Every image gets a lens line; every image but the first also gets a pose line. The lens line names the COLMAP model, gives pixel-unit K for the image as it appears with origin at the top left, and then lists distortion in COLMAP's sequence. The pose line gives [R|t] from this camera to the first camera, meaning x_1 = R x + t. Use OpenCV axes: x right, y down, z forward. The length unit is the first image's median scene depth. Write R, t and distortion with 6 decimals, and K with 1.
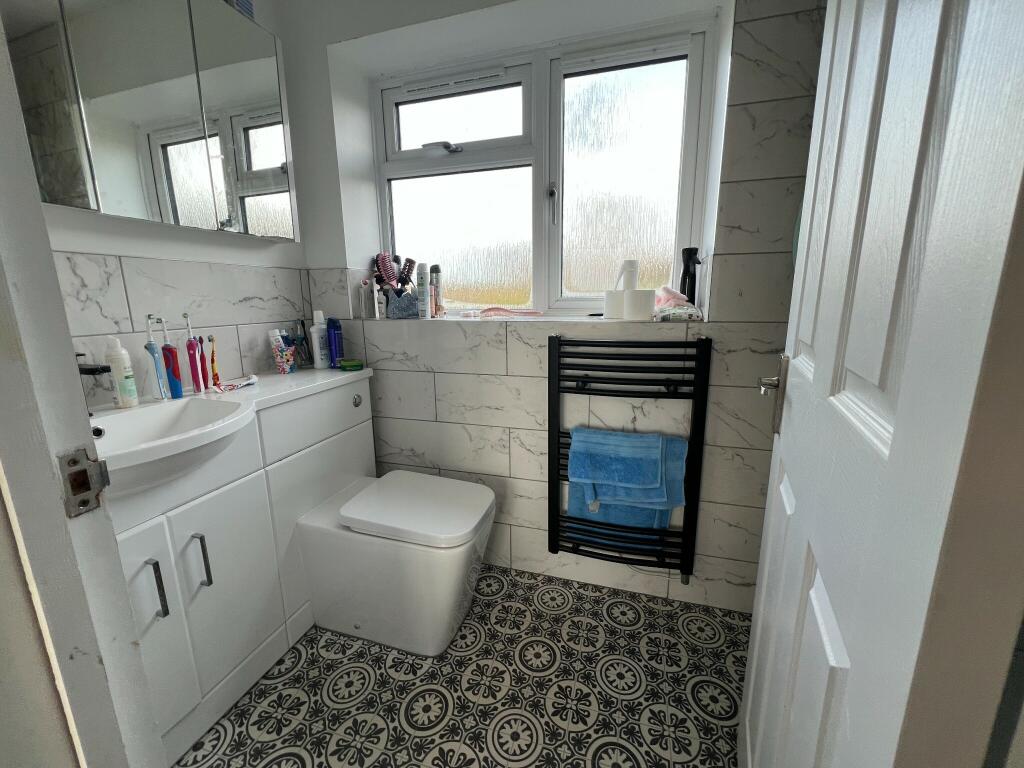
lens RADIAL K [[407.5, 0, 509.2], [0, 407.5, 379.4], [0, 0, 1]] dist [-0.001713, -0.000142]
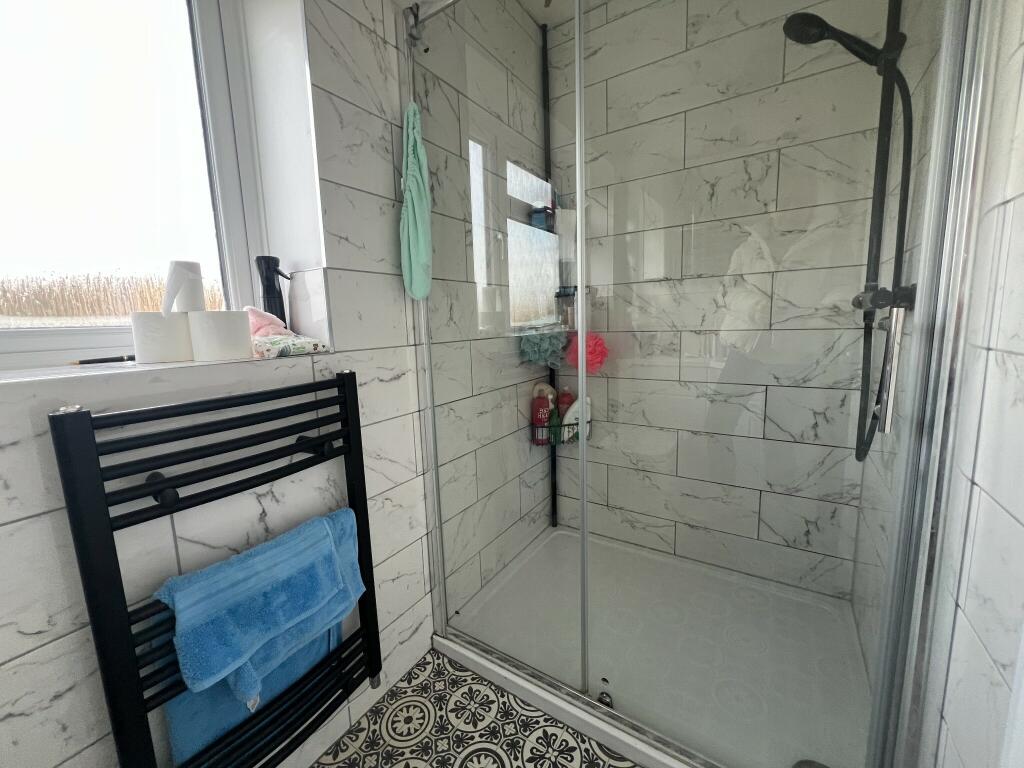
lens RADIAL K [[415.2, 0, 510.1], [0, 415.2, 378.7], [0, 0, 1]] dist [-0.000249, 0.000150]
pose [[0.273914, -0.134351, 0.952324, -0.179666], [0.216726, 0.973349, 0.074981, -0.075466], [-0.937017, 0.185856, 0.295731, 0.436598]]
